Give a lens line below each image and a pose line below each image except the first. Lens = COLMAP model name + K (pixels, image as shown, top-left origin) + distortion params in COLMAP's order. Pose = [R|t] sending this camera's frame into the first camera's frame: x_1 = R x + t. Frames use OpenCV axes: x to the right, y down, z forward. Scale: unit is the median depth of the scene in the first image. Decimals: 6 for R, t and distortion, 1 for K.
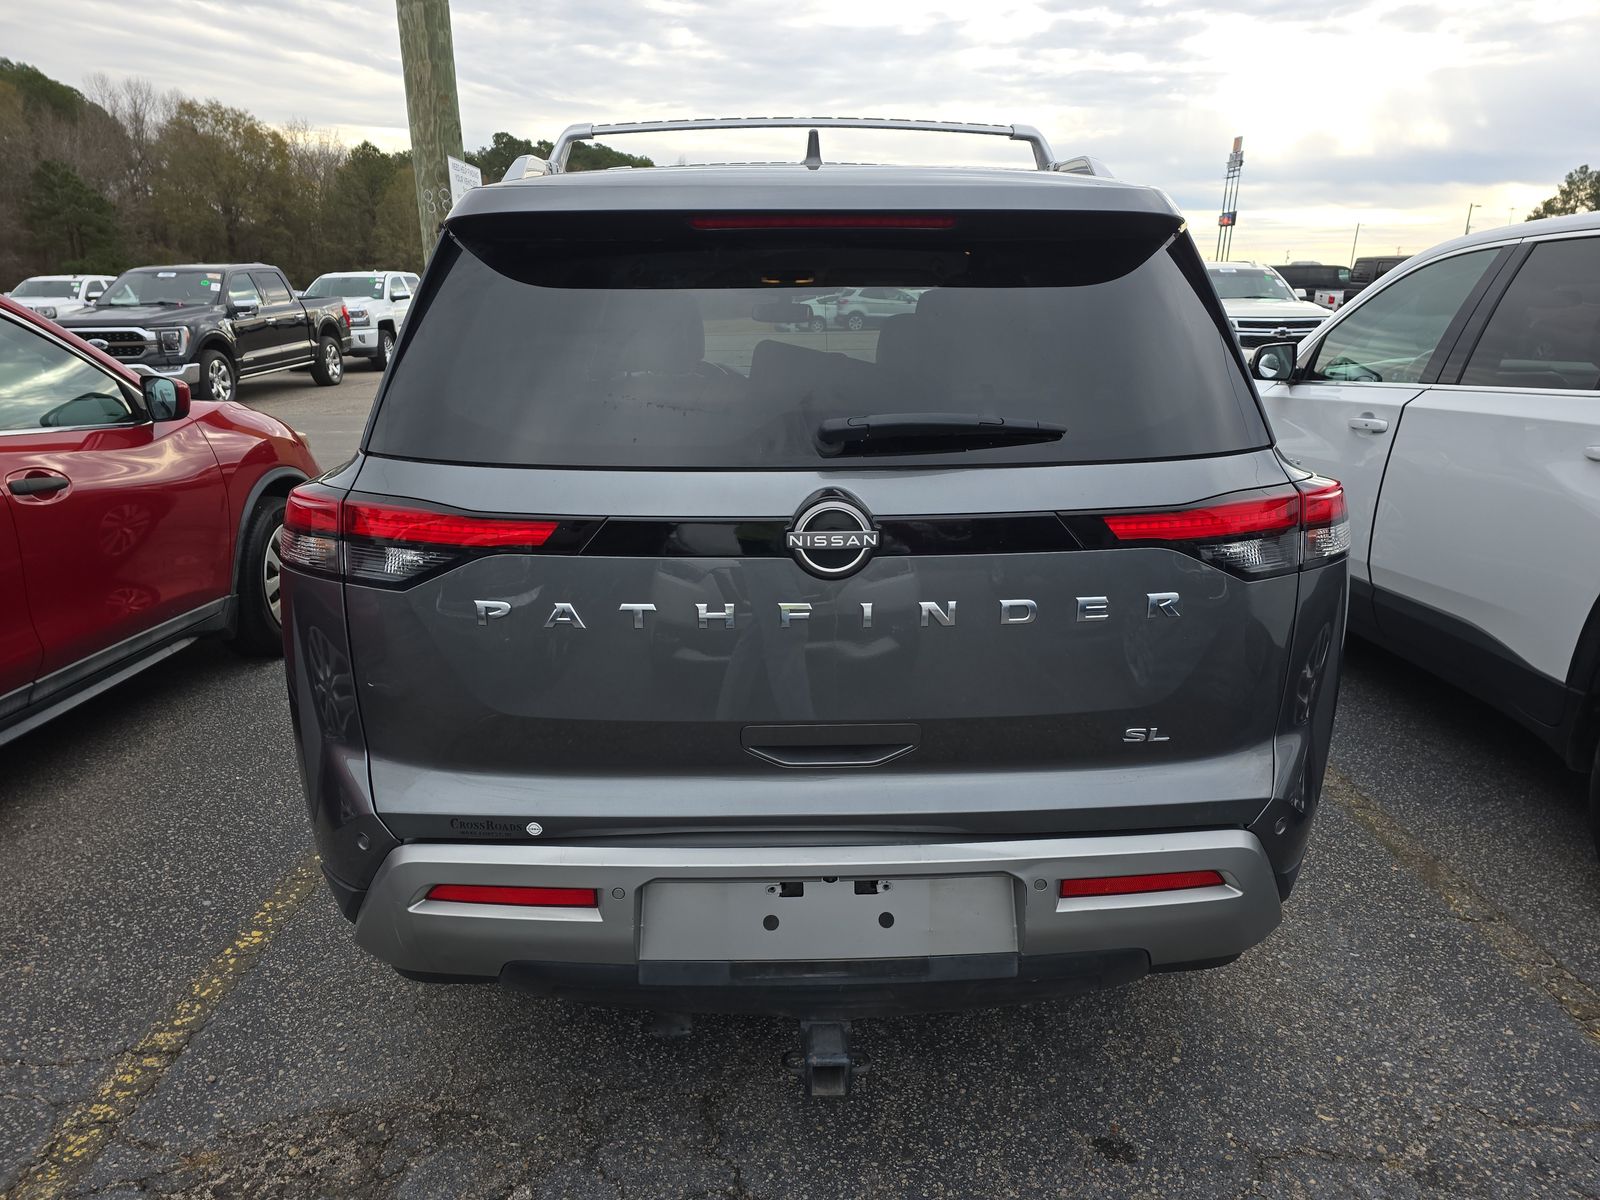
lens RADIAL K [[1086.9, 0, 794.2], [0, 1086.9, 603.7], [0, 0, 1]] dist [0.082645, -0.079554]
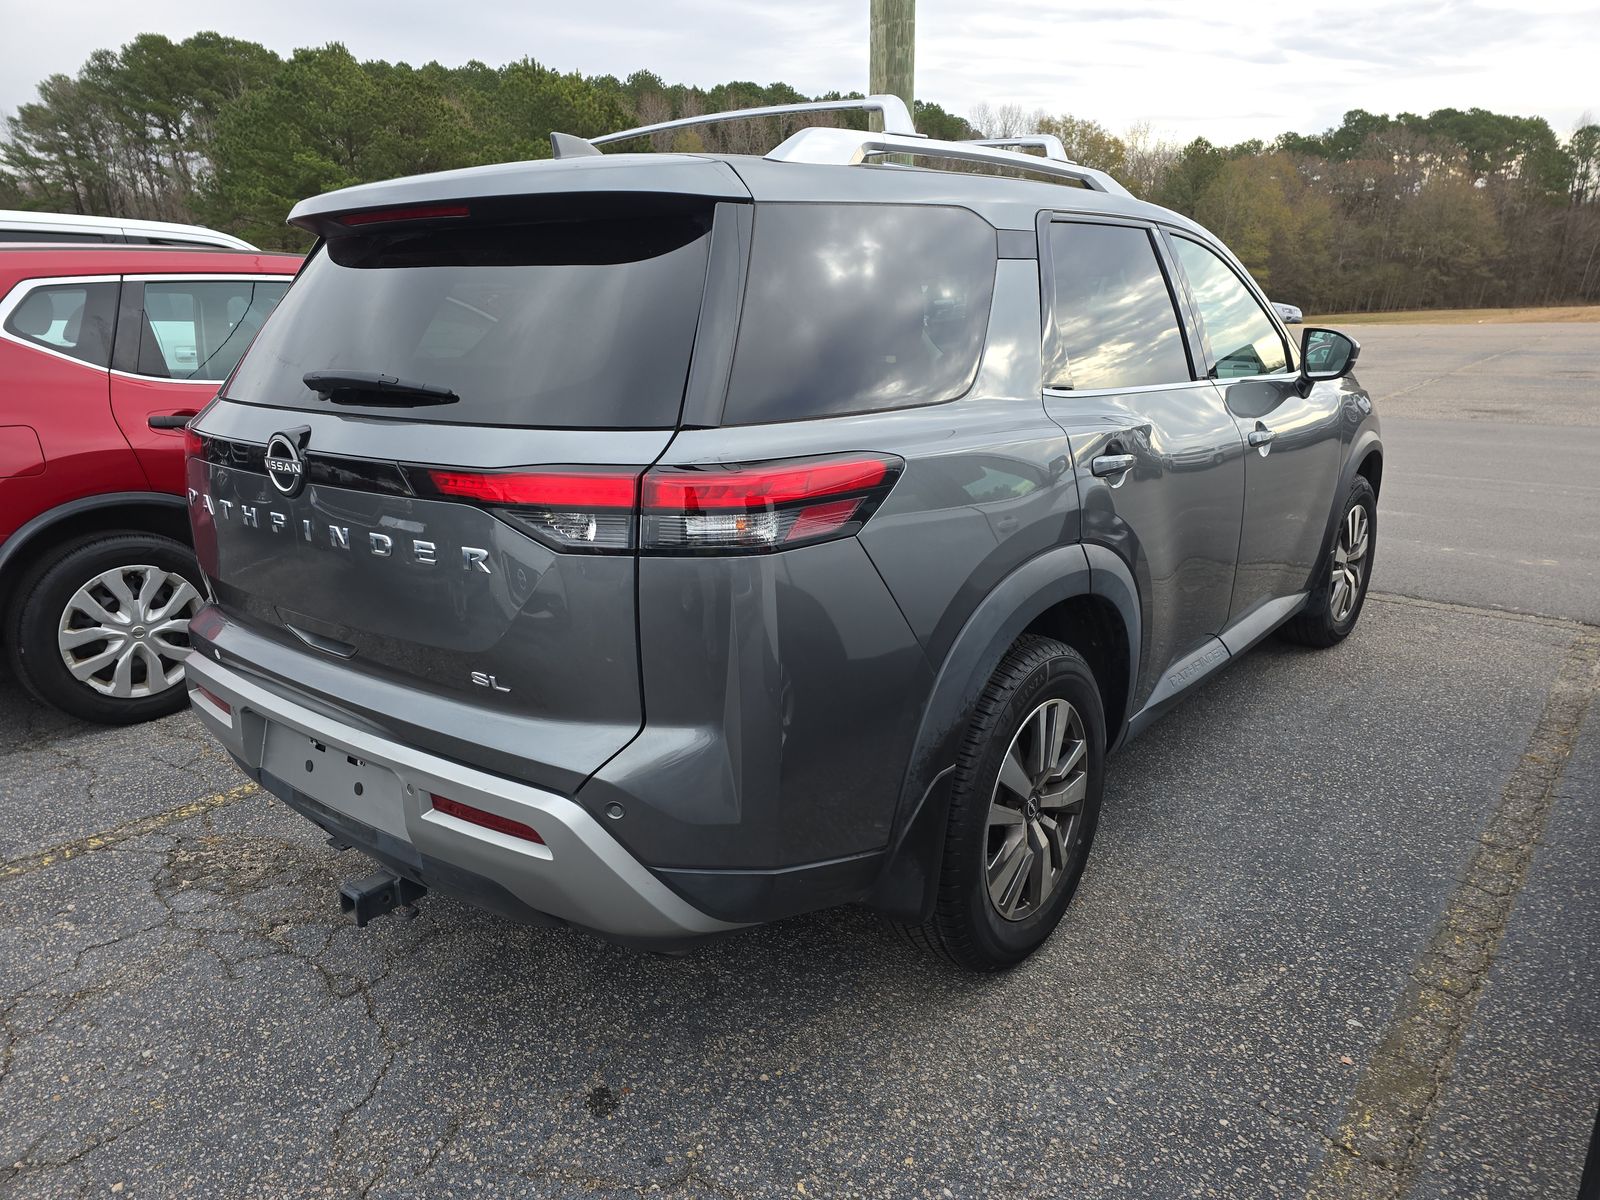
lens RADIAL K [[1086.9, 0, 794.2], [0, 1086.9, 603.7], [0, 0, 1]] dist [0.082645, -0.079554]
pose [[0.758001, 0.166411, -0.630668, 0.075969], [-0.163877, 0.984479, 0.062806, -0.004479], [0.631331, 0.055745, 0.773507, 0.022130]]
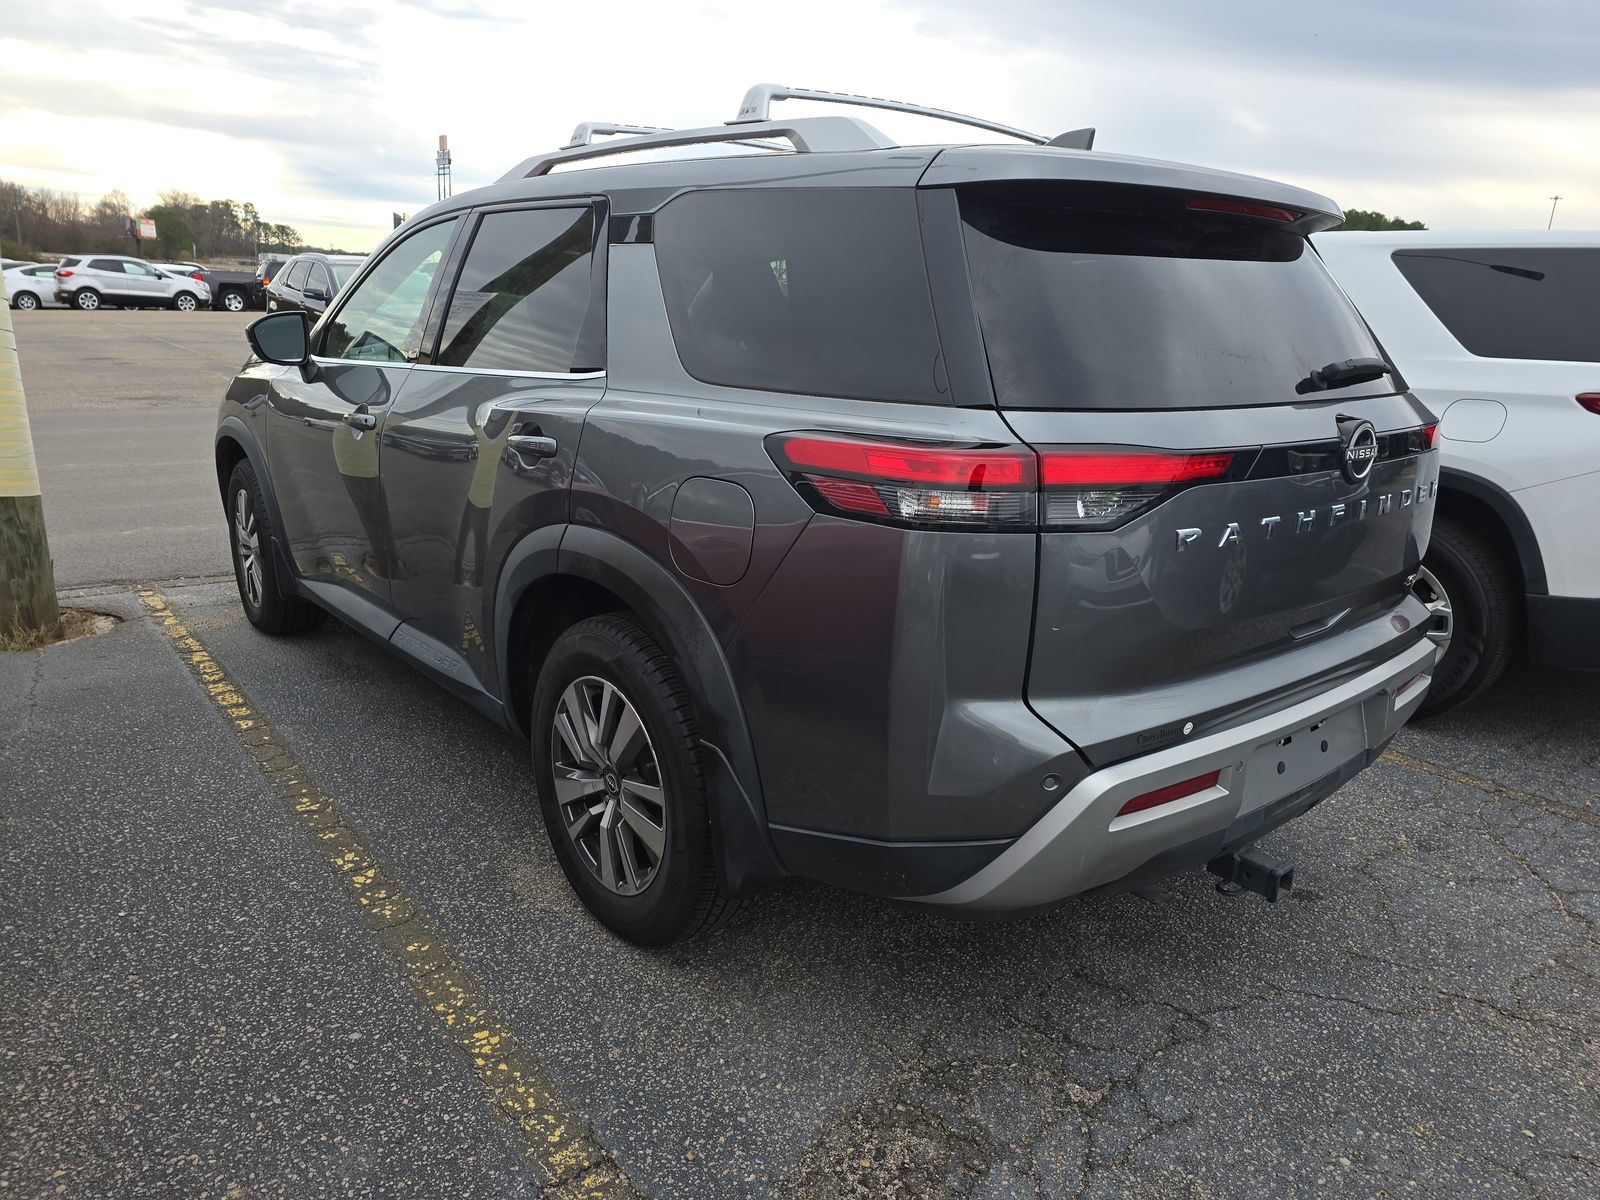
lens RADIAL K [[1086.9, 0, 794.2], [0, 1086.9, 603.7], [0, 0, 1]] dist [0.082645, -0.079554]
pose [[0.776178, -0.138137, 0.615196, -0.076959], [0.134663, 0.989511, 0.052285, -0.002313], [-0.615965, 0.042262, 0.786639, 0.021707]]
